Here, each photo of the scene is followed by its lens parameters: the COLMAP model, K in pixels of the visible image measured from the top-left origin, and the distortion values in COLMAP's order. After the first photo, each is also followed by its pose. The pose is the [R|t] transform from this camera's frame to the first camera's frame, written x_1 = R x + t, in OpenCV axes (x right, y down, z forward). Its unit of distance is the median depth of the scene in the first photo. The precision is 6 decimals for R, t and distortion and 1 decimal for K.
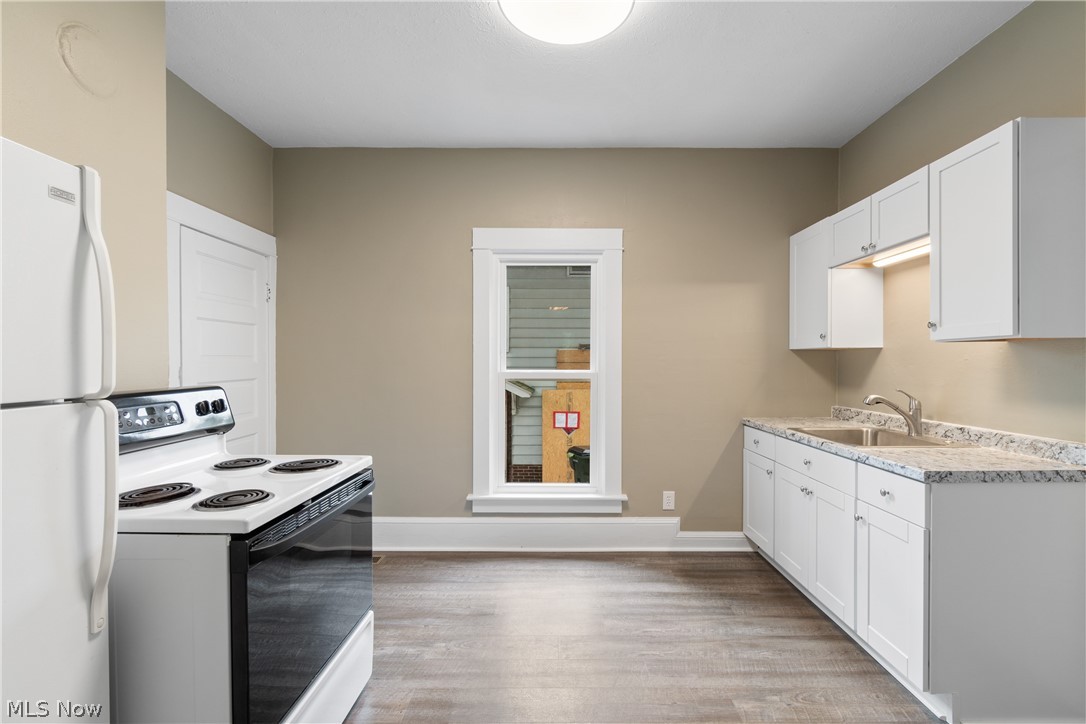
lens RADIAL K [[486.9, 0, 555.1], [0, 486.9, 367.8], [0, 0, 1]] dist [0.002736, -0.000458]
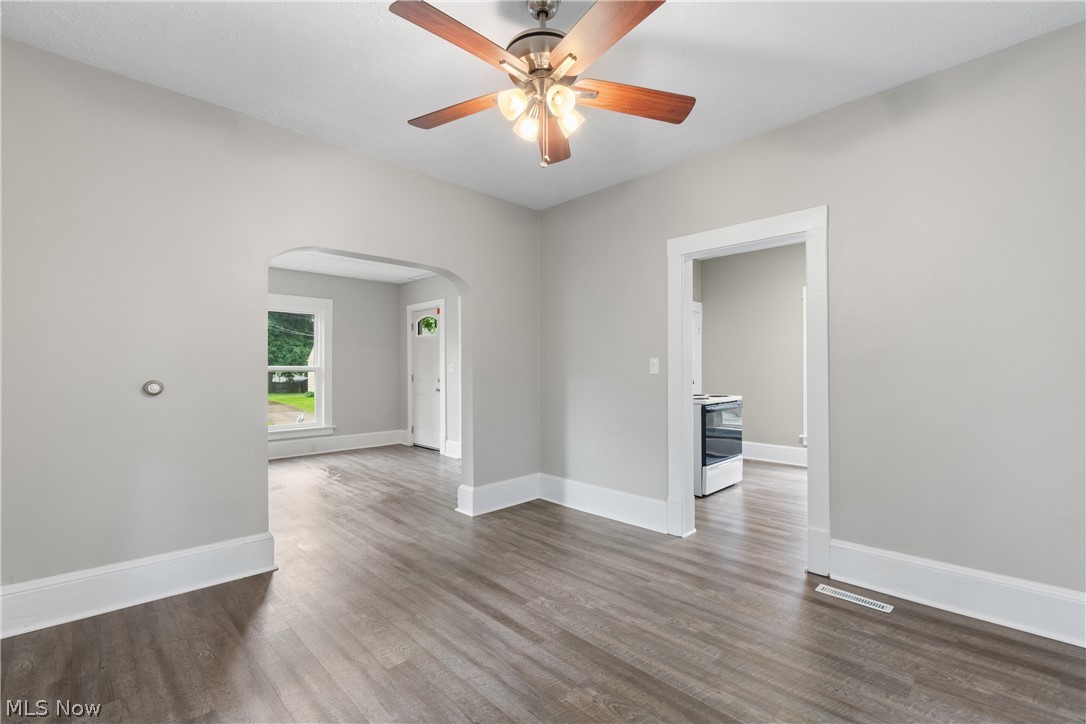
lens RADIAL K [[477.1, 0, 554.6], [0, 477.1, 364.5], [0, 0, 1]] dist [0.000888, -0.000237]
pose [[0.711687, -0.007335, -0.702458, 0.441725], [-0.005281, 0.999861, -0.015791, 0.036202], [0.702476, 0.014948, 0.711550, -0.955533]]
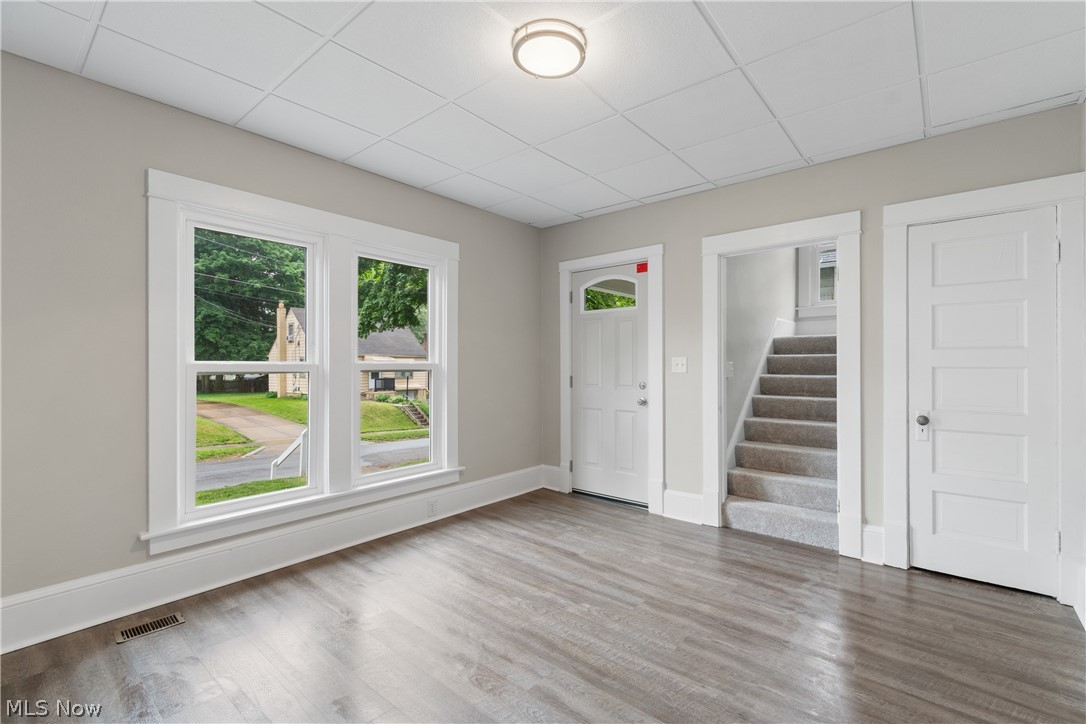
lens RADIAL K [[477.1, 0, 554.6], [0, 477.1, 364.5], [0, 0, 1]] dist [0.000888, -0.000237]
pose [[0.771518, -0.002469, -0.636202, -0.844268], [-0.004366, 0.999948, -0.009175, 0.032240], [0.636192, 0.009856, 0.771468, -0.908275]]
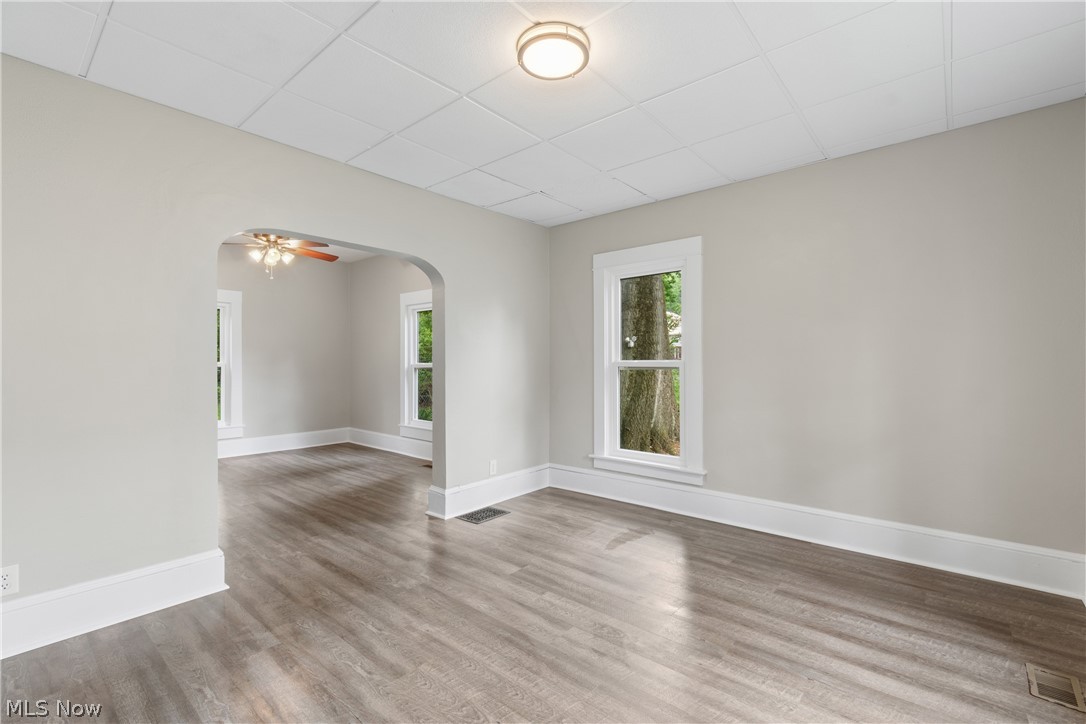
lens RADIAL K [[477.1, 0, 554.6], [0, 477.1, 364.5], [0, 0, 1]] dist [0.000888, -0.000237]
pose [[-0.766774, -0.002778, 0.641911, -1.663322], [0.010081, 0.999815, 0.016369, 0.020055], [-0.641838, 0.019023, -0.766604, 0.066298]]
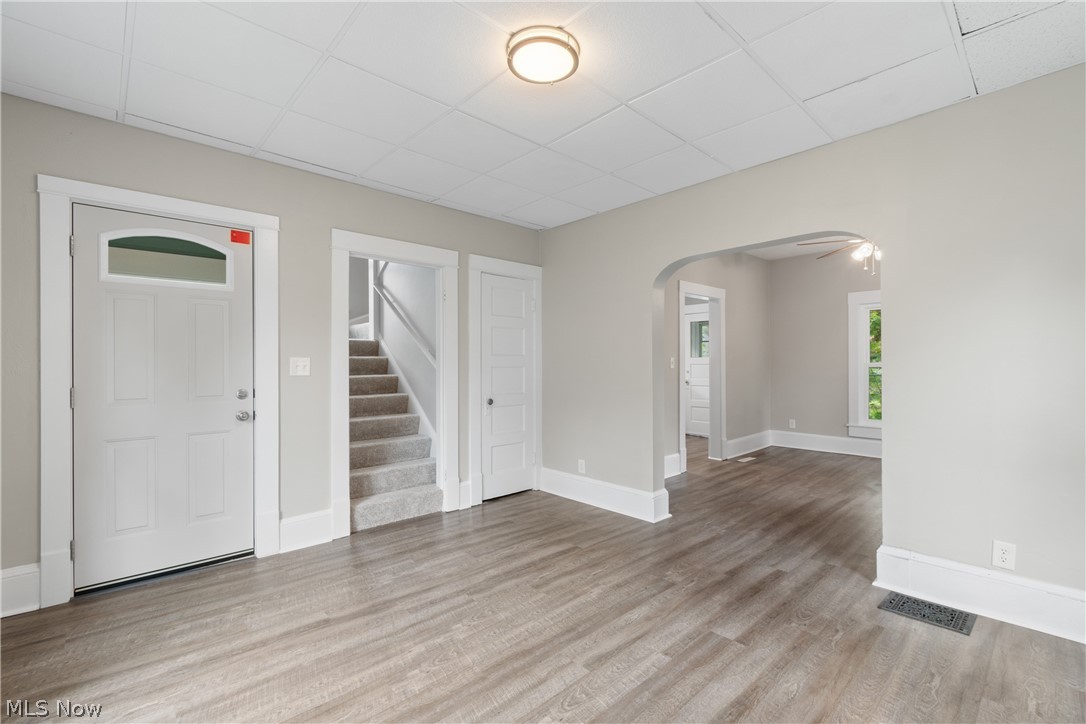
lens RADIAL K [[477.1, 0, 554.6], [0, 477.1, 364.5], [0, 0, 1]] dist [0.000888, -0.000237]
pose [[0.726522, -0.005241, 0.687123, -1.683396], [0.013167, 0.999893, -0.006295, 0.030001], [-0.687017, 0.013620, 0.726514, -0.899983]]
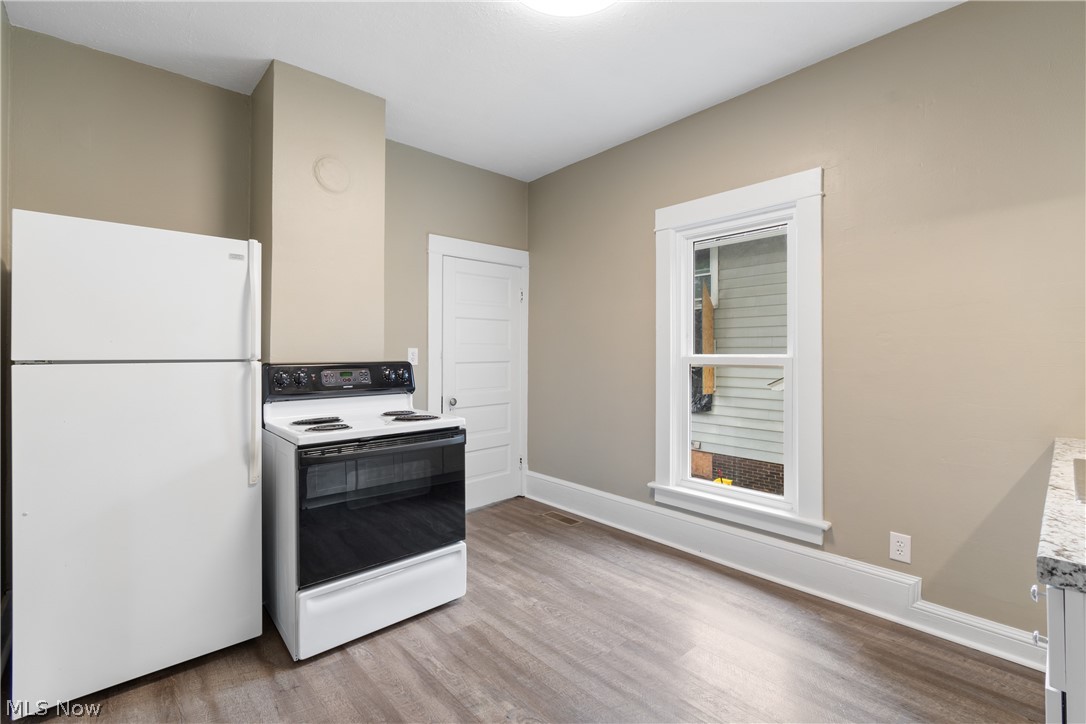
lens RADIAL K [[484.7, 0, 553.2], [0, 484.7, 354.2], [0, 0, 1]] dist [0.004184, 0.000191]
pose [[0.678254, -0.004335, -0.734815, 0.430327], [-0.007739, 0.999885, -0.013042, 0.019026], [0.734787, 0.014532, 0.678143, 0.199456]]
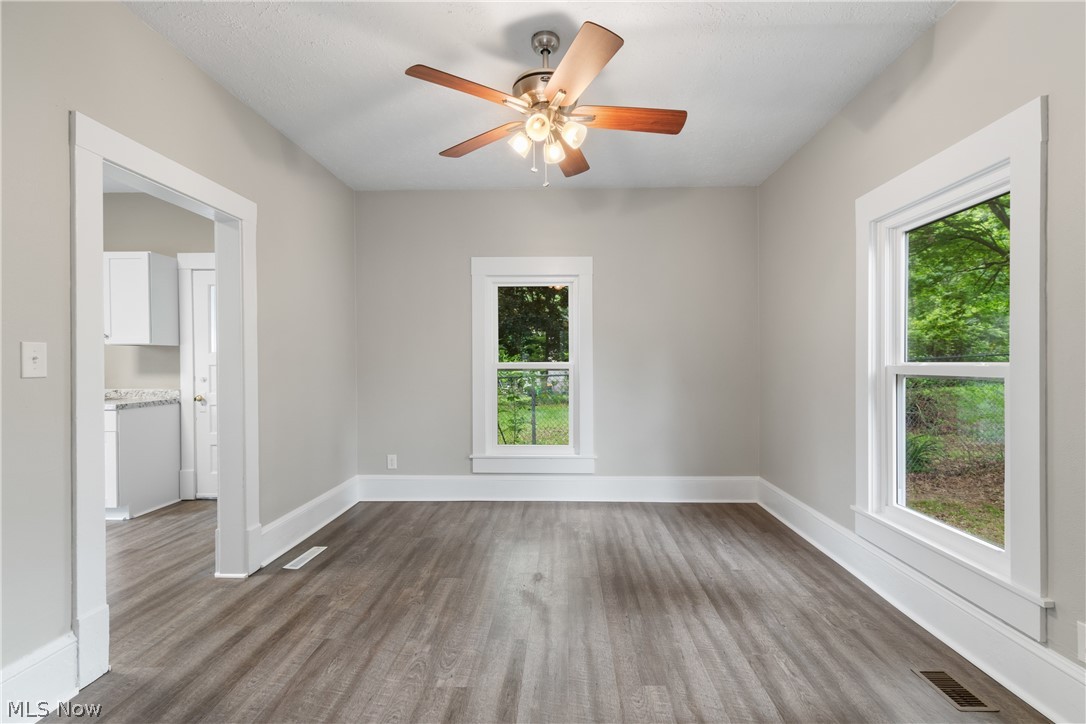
lens RADIAL K [[480.8, 0, 555.1], [0, 480.8, 366.7], [0, 0, 1]] dist [0.000441, -0.001023]
pose [[0.018655, -0.006210, 0.999807, -0.732070], [0.016078, 0.999853, 0.005910, 0.034244], [-0.999697, 0.015964, 0.018752, -0.543541]]
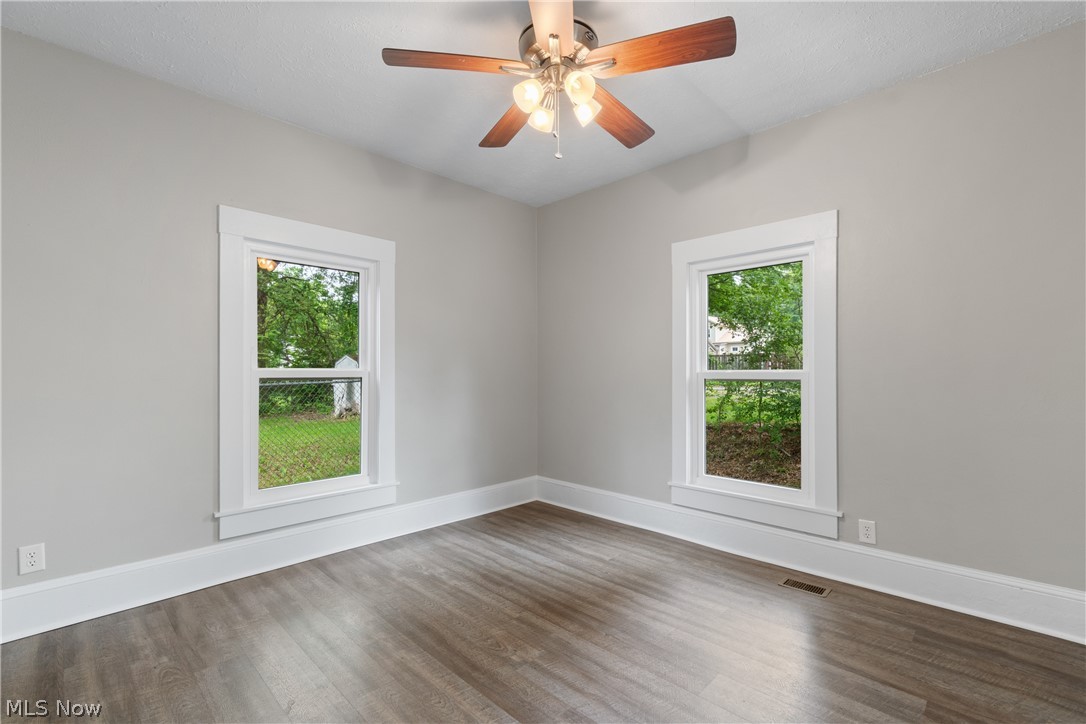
lens RADIAL K [[480.8, 0, 555.1], [0, 480.8, 366.7], [0, 0, 1]] dist [0.000441, -0.001023]
pose [[-0.724549, 0.007800, 0.689179, -0.426823], [0.010624, 0.999944, -0.000148, 0.030620], [-0.689141, 0.007214, -0.724591, -0.072519]]
